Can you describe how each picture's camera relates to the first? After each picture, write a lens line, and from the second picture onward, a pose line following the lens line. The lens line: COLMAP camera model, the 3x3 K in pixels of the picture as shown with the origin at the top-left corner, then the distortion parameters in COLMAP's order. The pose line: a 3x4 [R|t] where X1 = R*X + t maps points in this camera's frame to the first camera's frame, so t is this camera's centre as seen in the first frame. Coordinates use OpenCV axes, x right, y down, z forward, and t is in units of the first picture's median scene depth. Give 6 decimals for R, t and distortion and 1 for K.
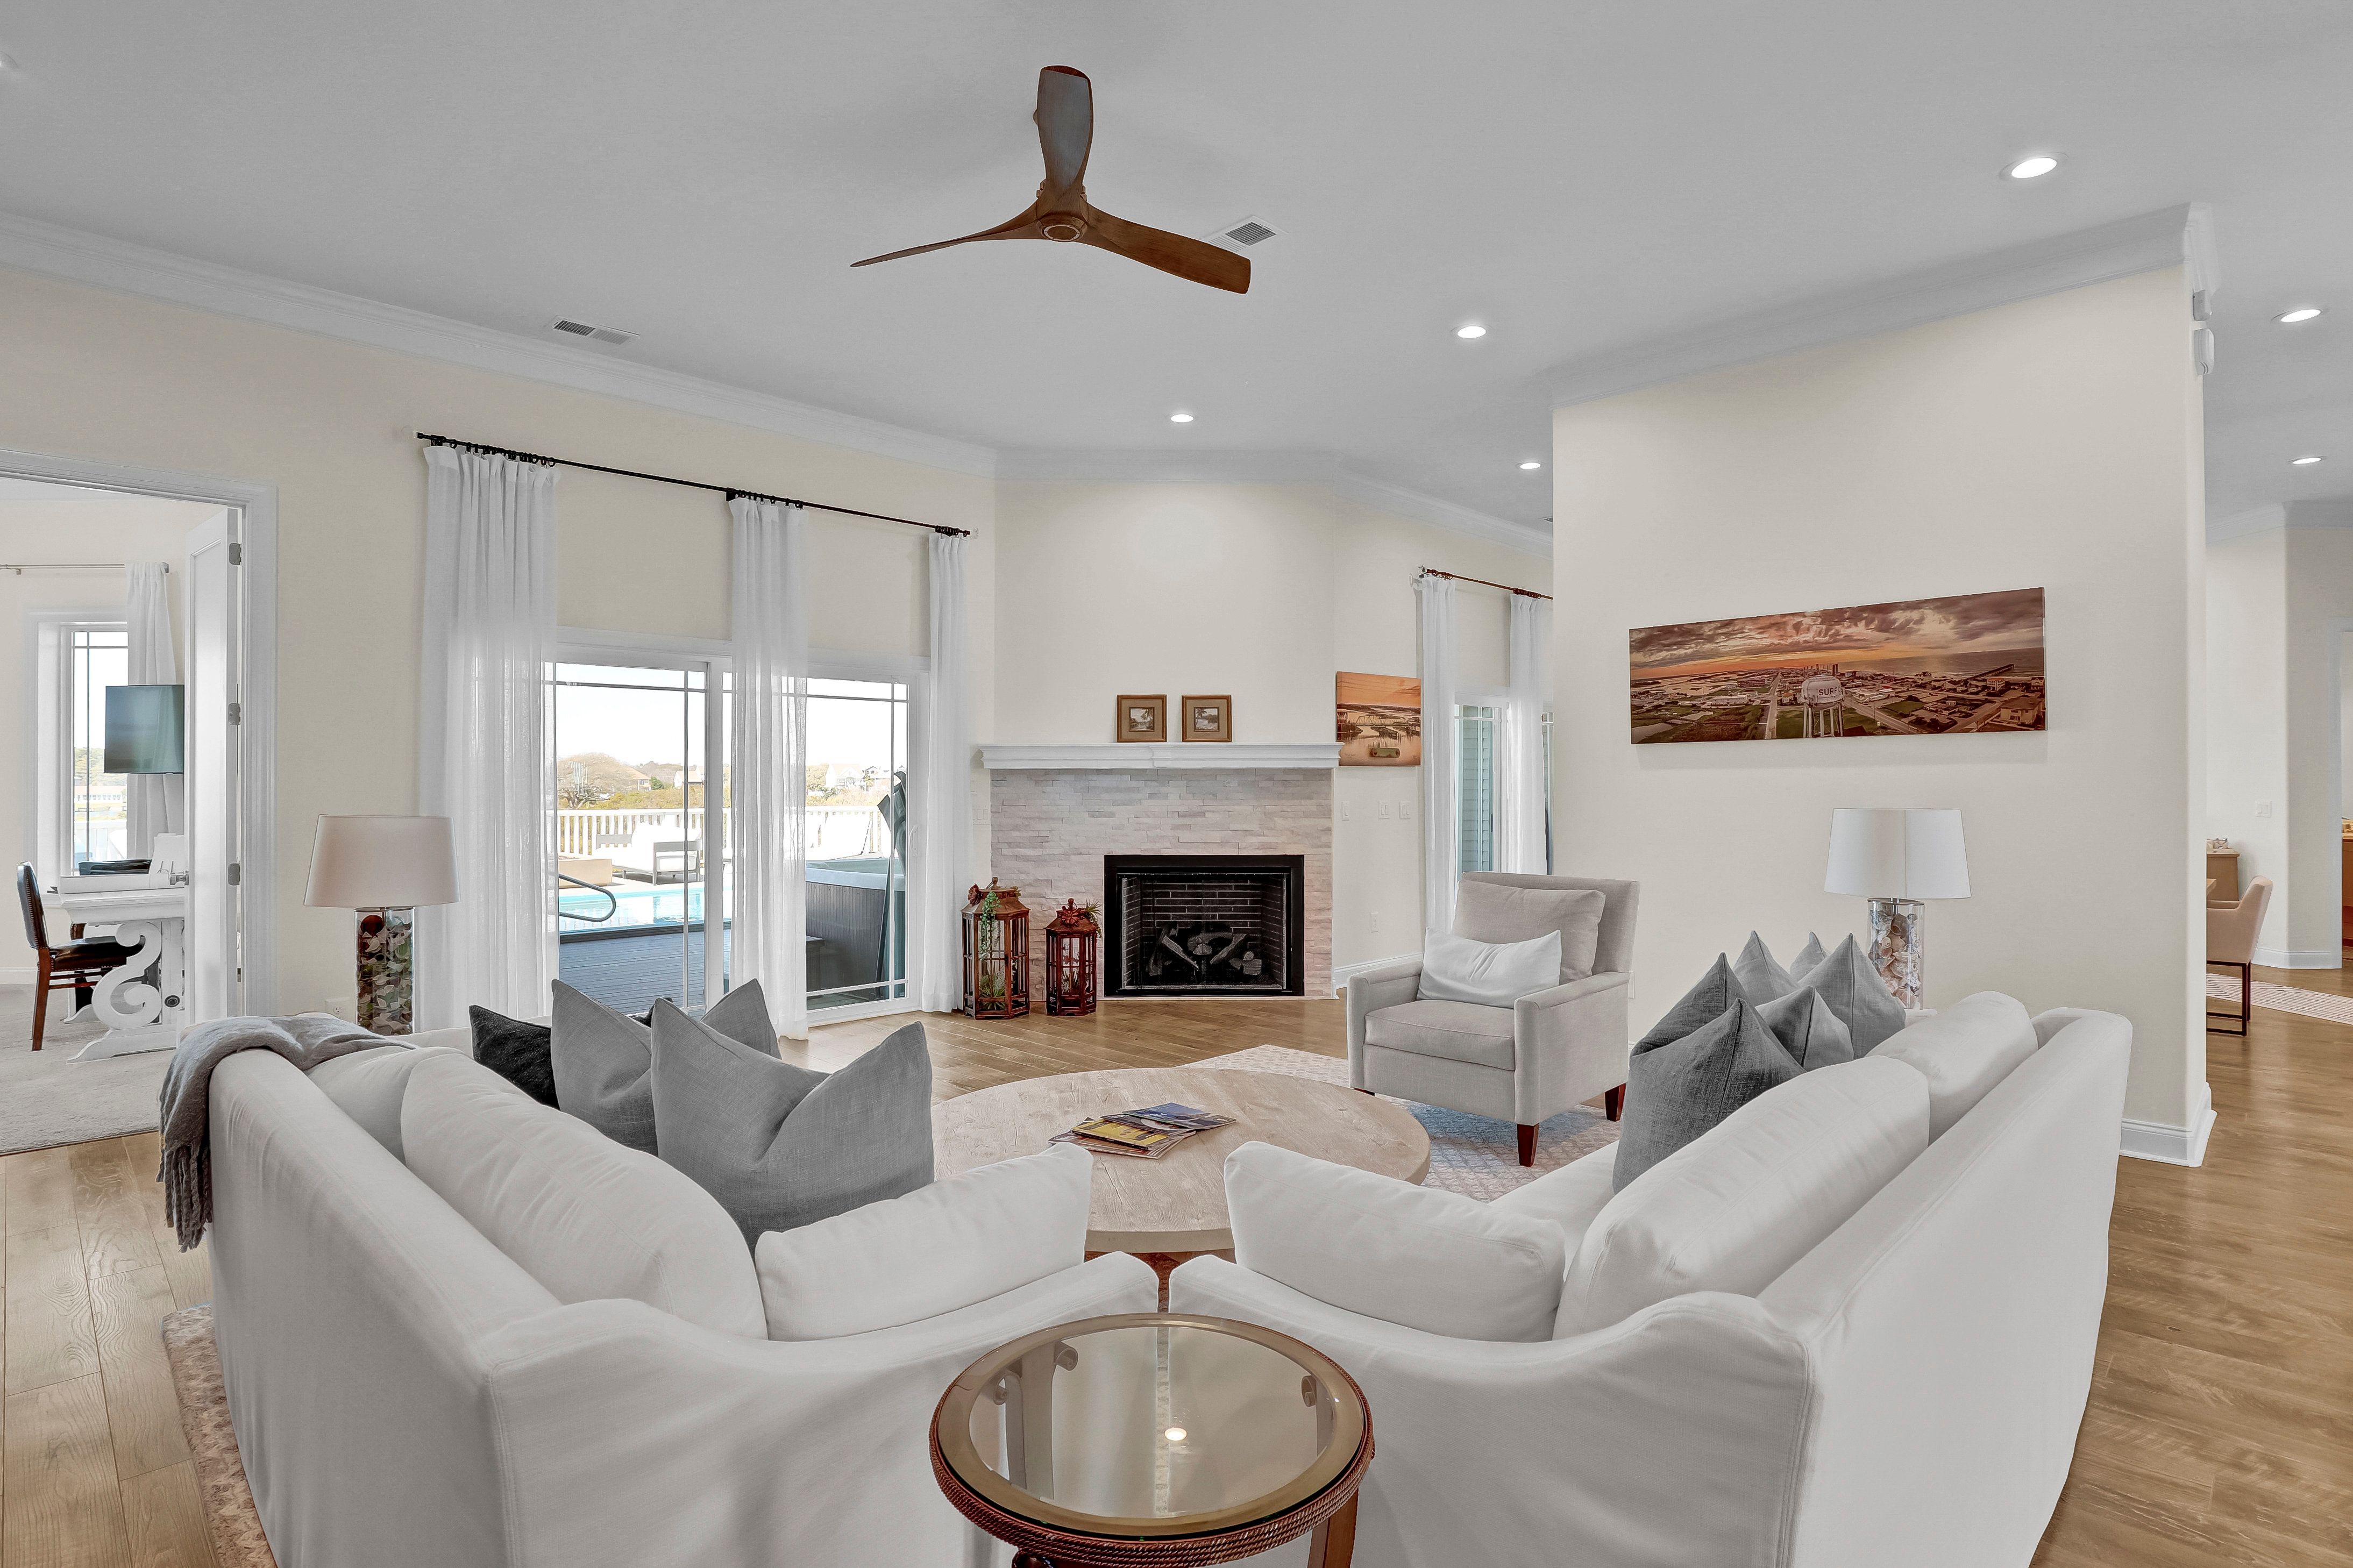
lens RADIAL K [[1178.7, 0, 1176.5], [0, 1178.7, 784.0], [0, 0, 1]] dist [-0.001679, -0.000434]
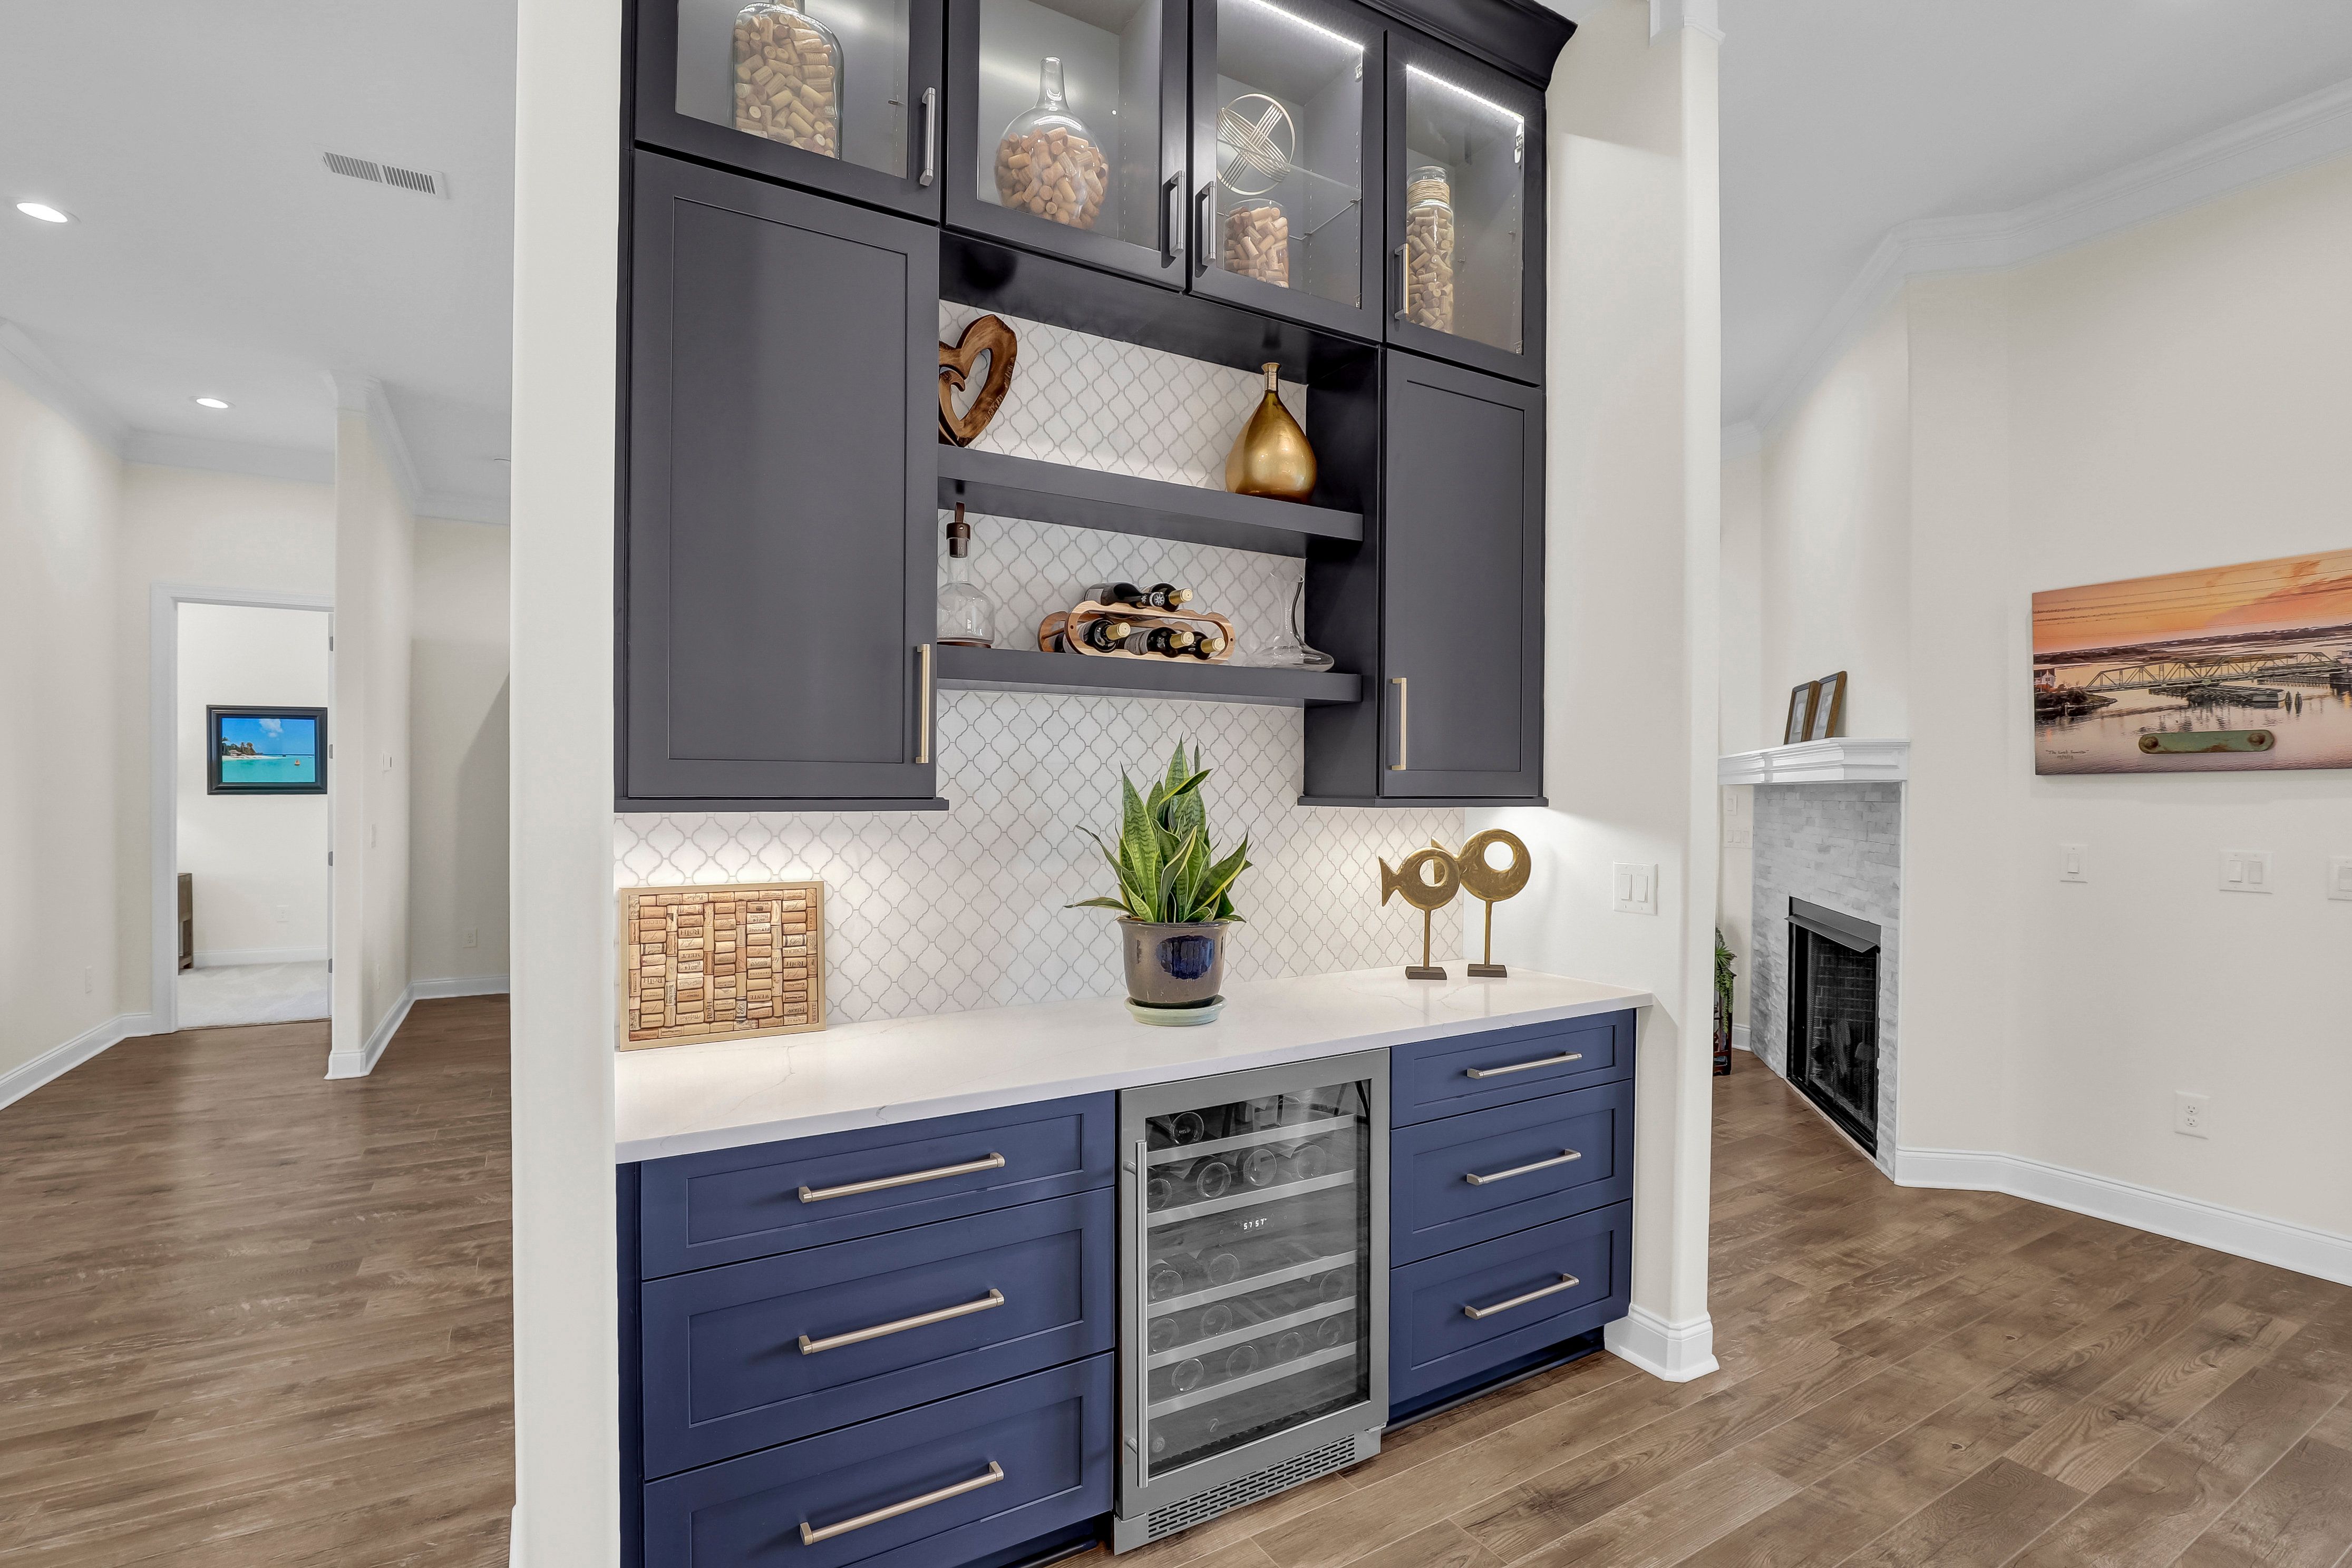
lens RADIAL K [[1105.1, 0, 1183.6], [0, 1105.1, 789.7], [0, 0, 1]] dist [-0.037545, 0.008989]
pose [[-0.243474, -0.002535, -0.969904, 0.667980], [-0.004863, 0.999987, -0.001393, -0.006236], [0.969895, 0.004378, -0.243483, 0.728821]]
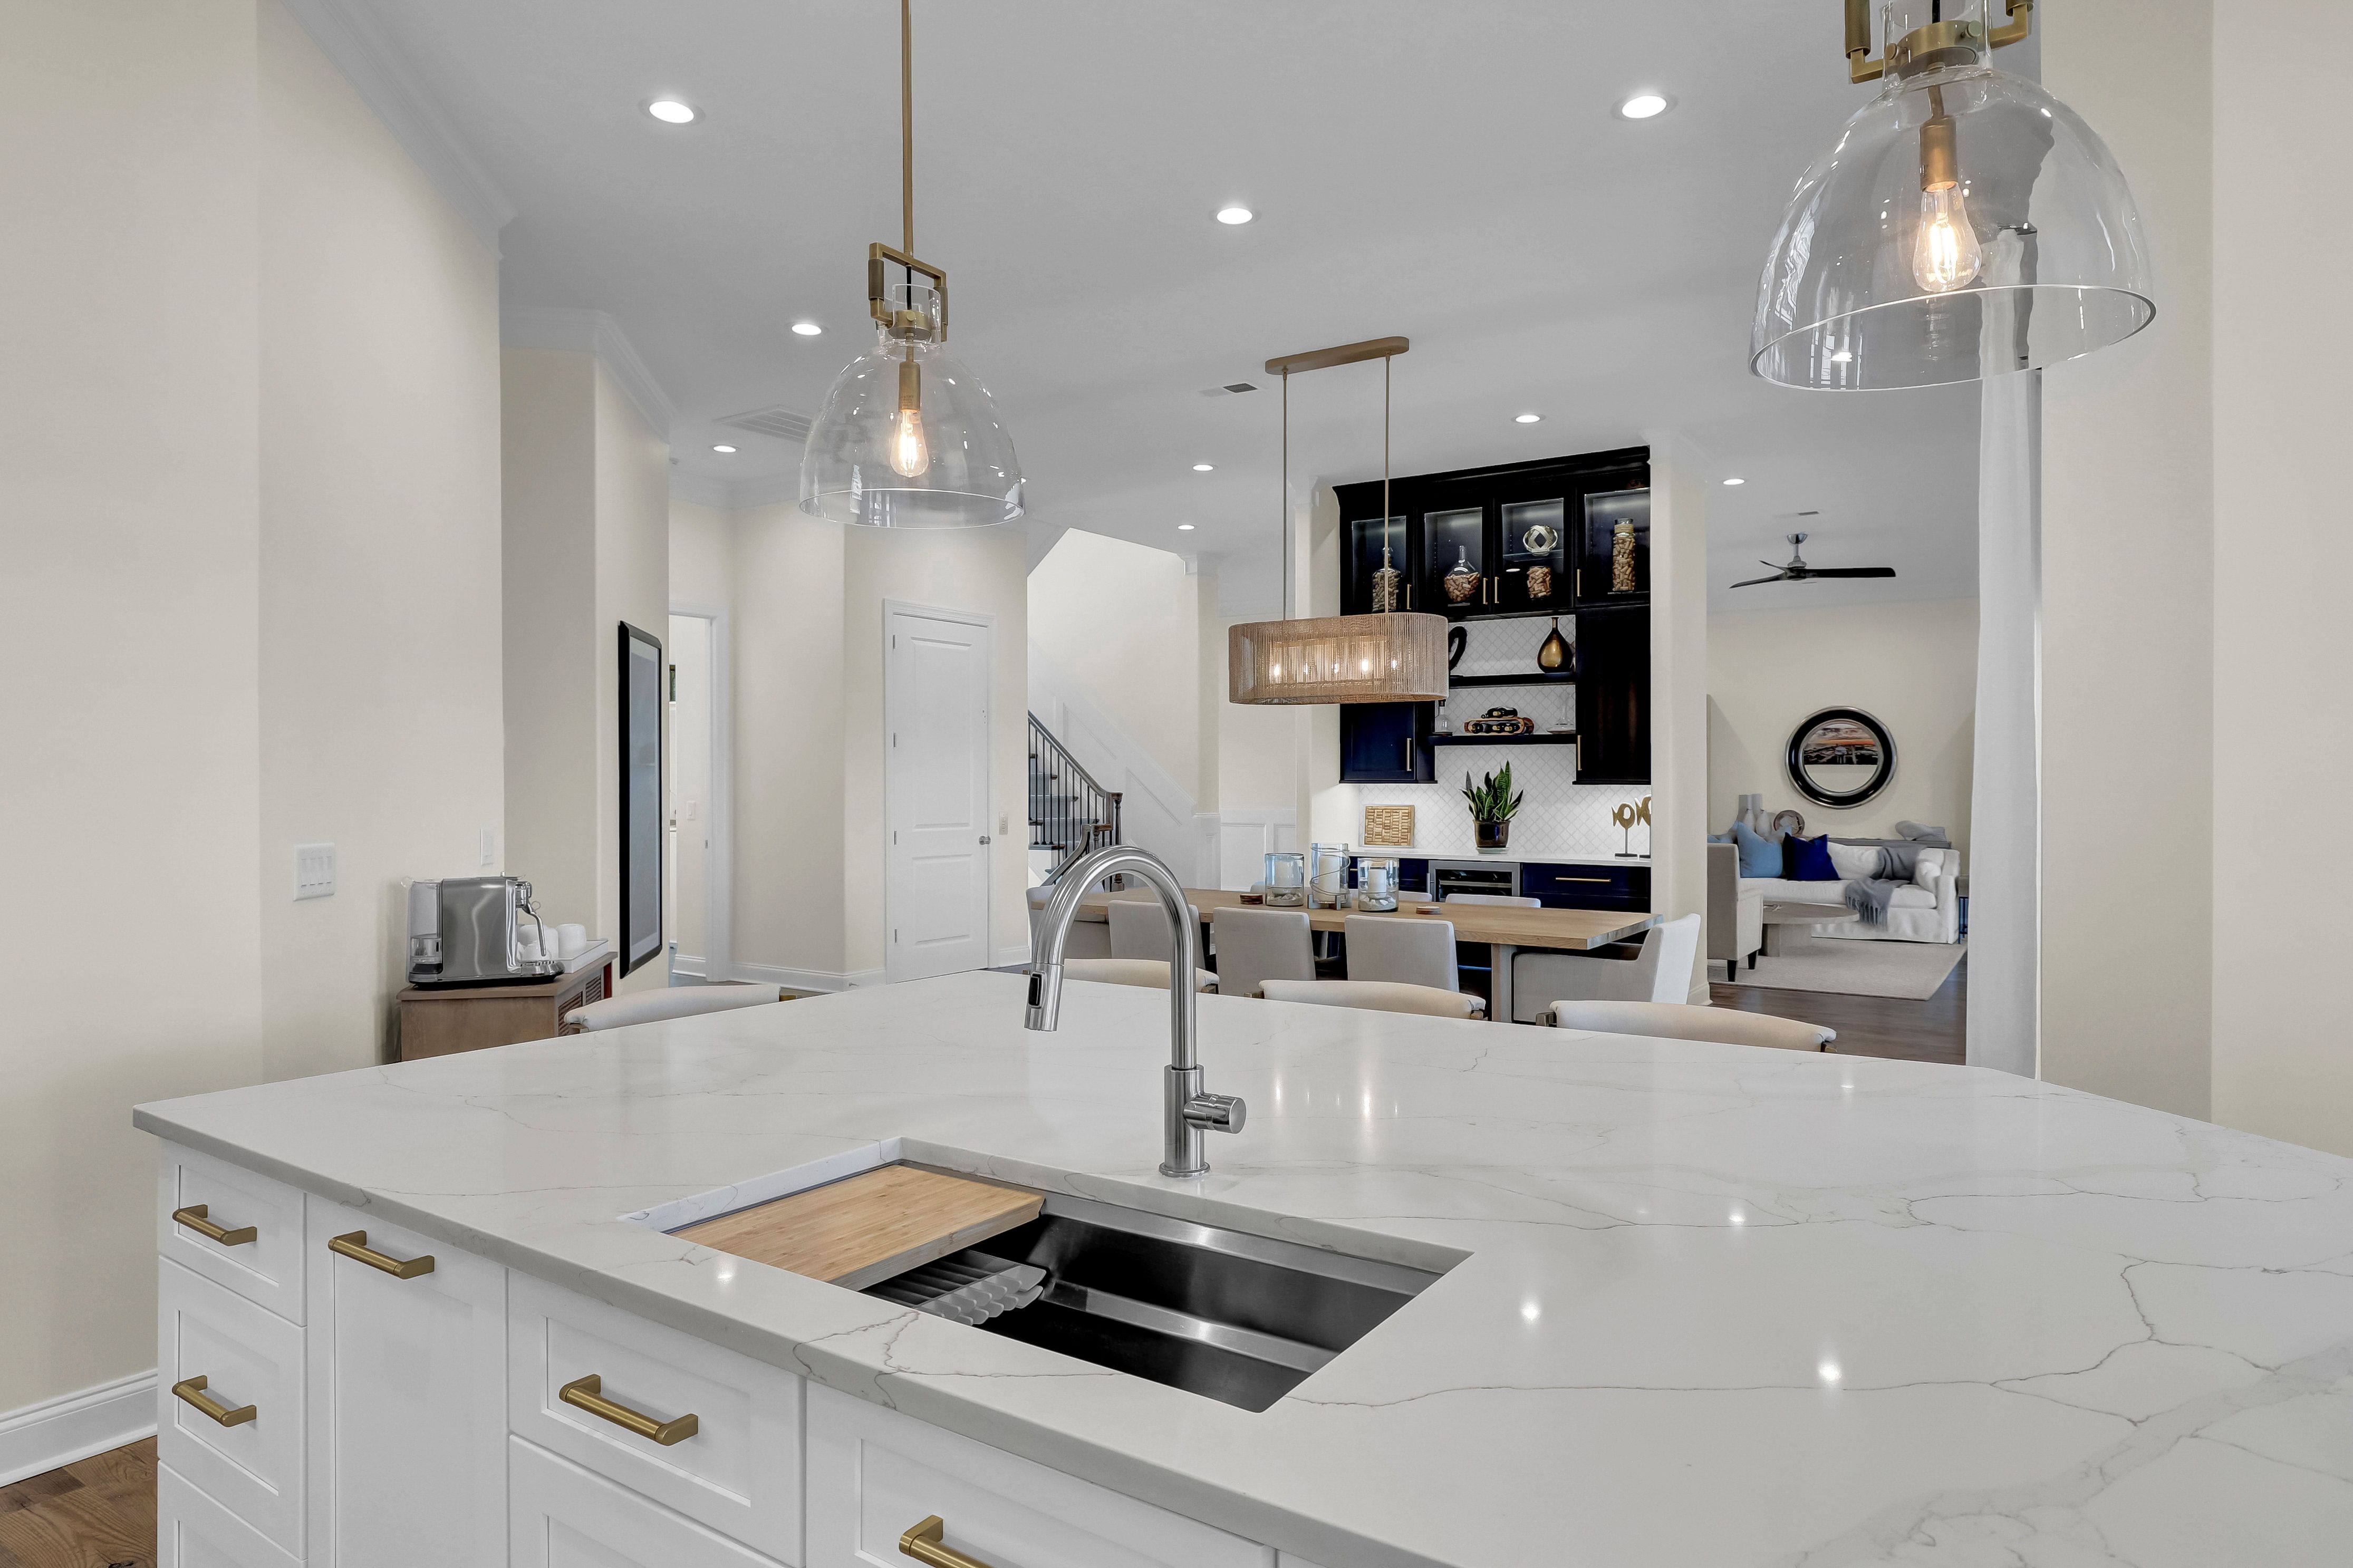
lens RADIAL K [[1334.7, 0, 1176.5], [0, 1334.7, 784.0], [0, 0, 1]] dist [-0.029523, -0.000492]
pose [[-0.983699, -0.002321, -0.179806, 0.827512], [-0.003699, 0.999966, 0.007325, -0.008713], [0.179783, 0.007870, -0.983675, 1.672146]]
